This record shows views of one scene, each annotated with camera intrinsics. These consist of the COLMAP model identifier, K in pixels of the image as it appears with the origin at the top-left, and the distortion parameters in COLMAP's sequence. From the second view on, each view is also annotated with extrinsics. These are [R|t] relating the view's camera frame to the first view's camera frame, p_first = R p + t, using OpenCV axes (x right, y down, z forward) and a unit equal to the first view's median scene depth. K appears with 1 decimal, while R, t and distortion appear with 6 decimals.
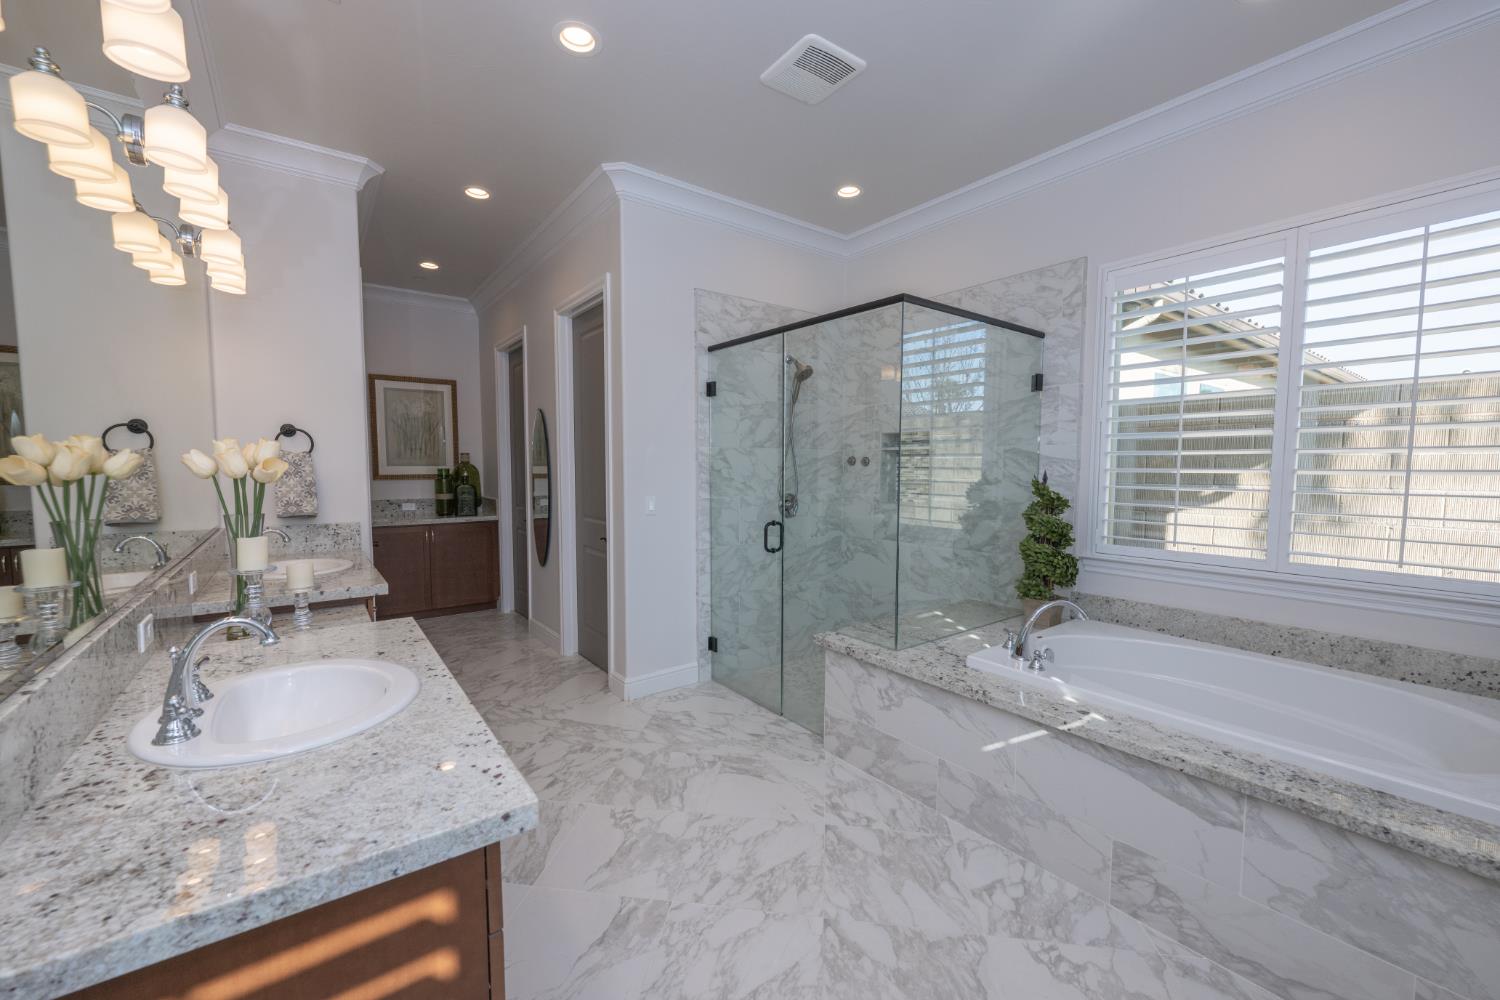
lens RADIAL K [[592.9, 0, 745.7], [0, 592.9, 504.0], [0, 0, 1]] dist [0.000215, -0.000205]
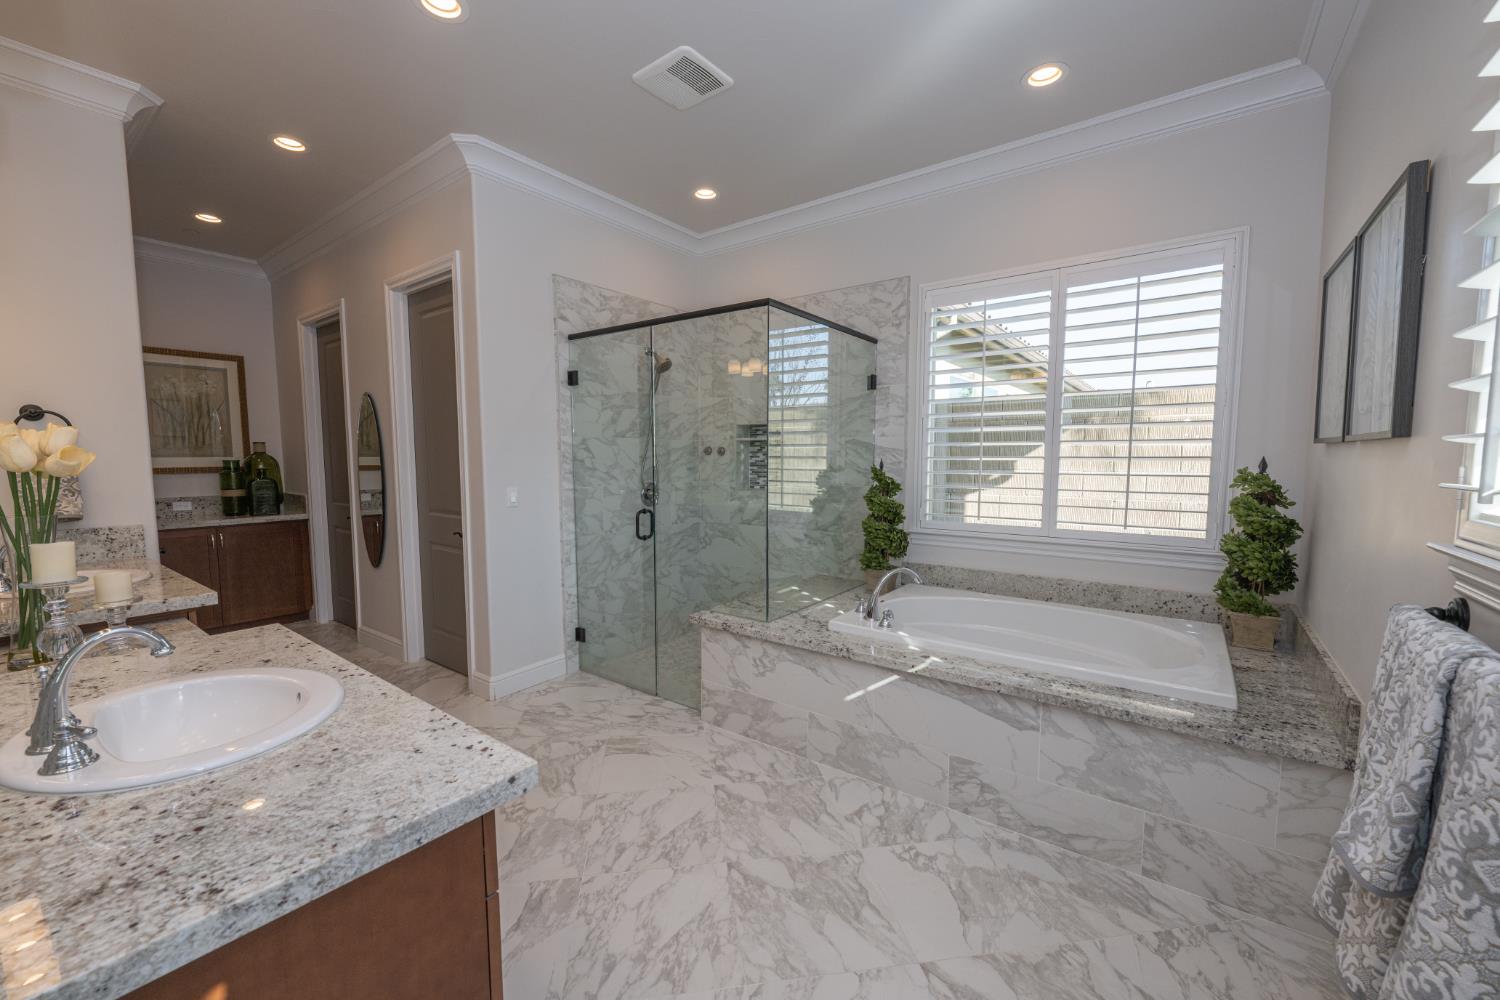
lens RADIAL K [[592.9, 0, 745.7], [0, 592.9, 504.0], [0, 0, 1]] dist [0.000215, -0.000205]
pose [[0.959284, -0.026040, 0.281240, -0.098172], [0.021404, 0.999580, 0.019546, 0.004762], [-0.281631, -0.012730, 0.959438, -0.050637]]
